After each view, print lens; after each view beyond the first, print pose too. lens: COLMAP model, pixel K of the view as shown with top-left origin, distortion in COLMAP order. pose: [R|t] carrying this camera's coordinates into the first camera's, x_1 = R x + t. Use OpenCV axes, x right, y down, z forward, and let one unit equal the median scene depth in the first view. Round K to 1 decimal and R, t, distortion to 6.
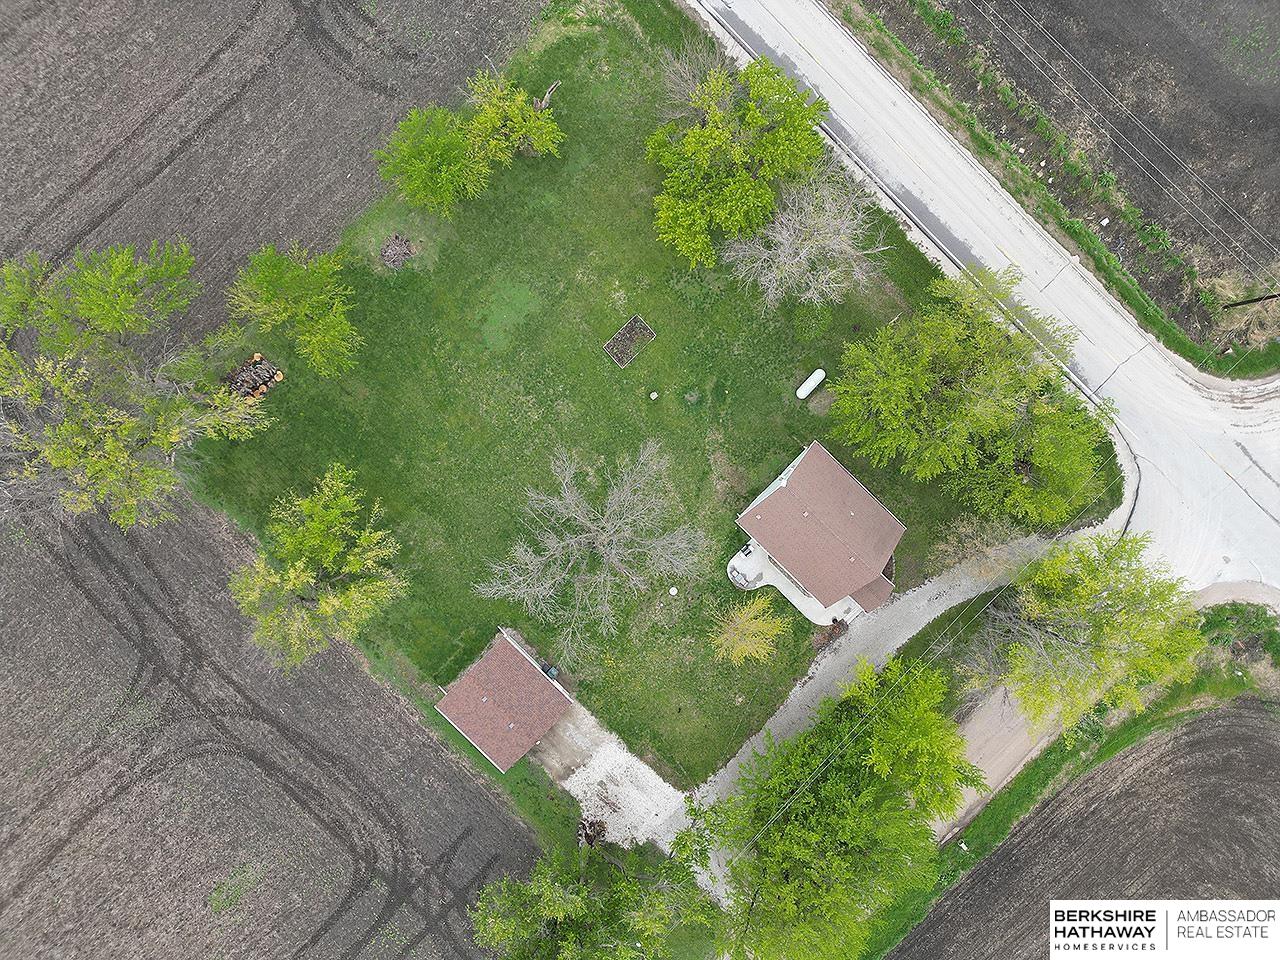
lens RADIAL K [[885.7, 0, 637.8], [0, 885.7, 478.1], [0, 0, 1]] dist [0.082726, -0.071338]
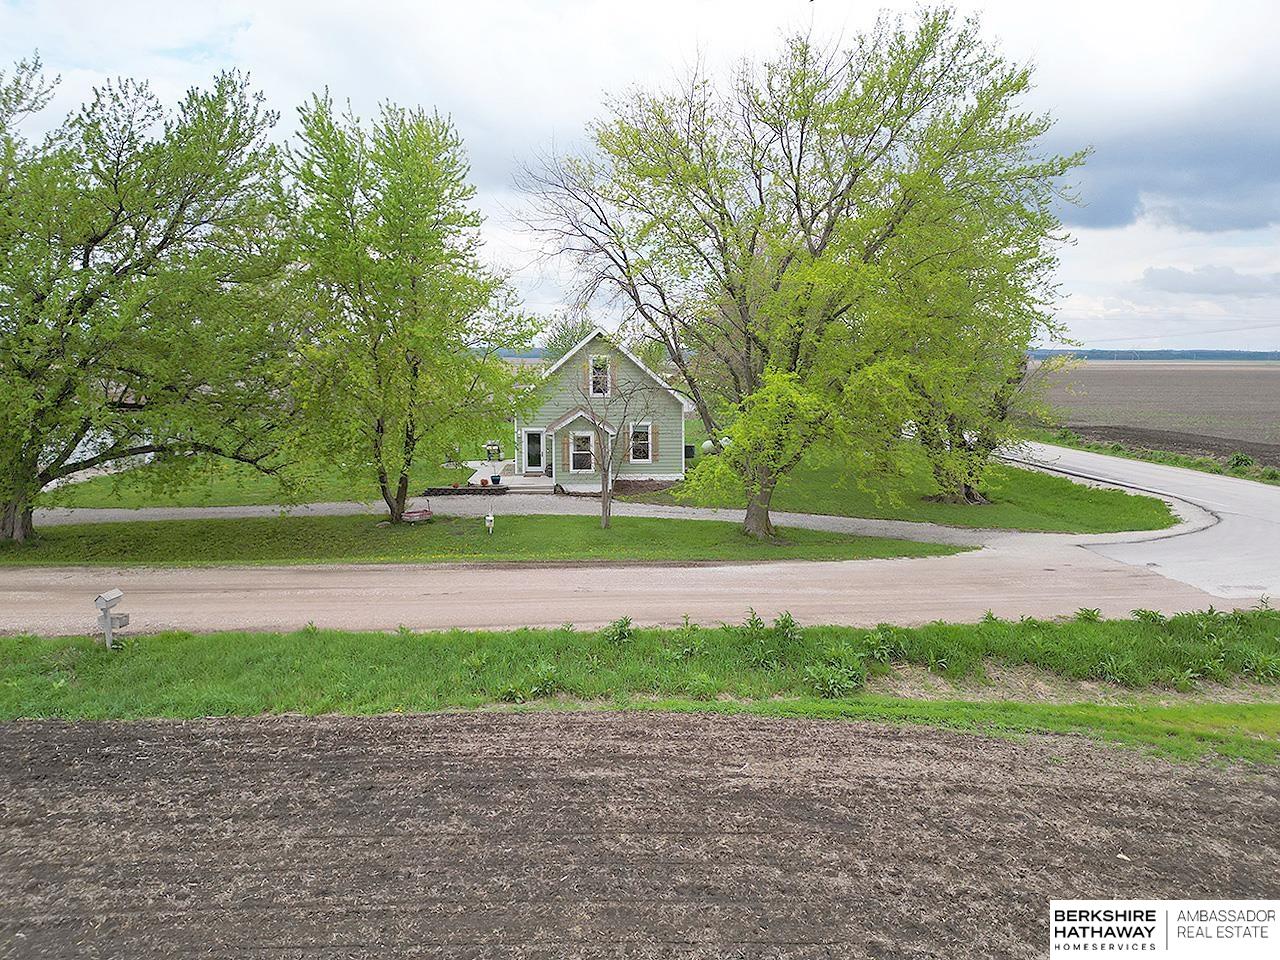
lens RADIAL K [[885.7, 0, 637.8], [0, 885.7, 478.1], [0, 0, 1]] dist [0.082726, -0.071338]
pose [[0.746514, 0.084281, -0.660010, 0.637729], [-0.664669, 0.048942, -0.745533, 0.500054], [-0.030532, 0.995239, 0.092555, 0.948615]]
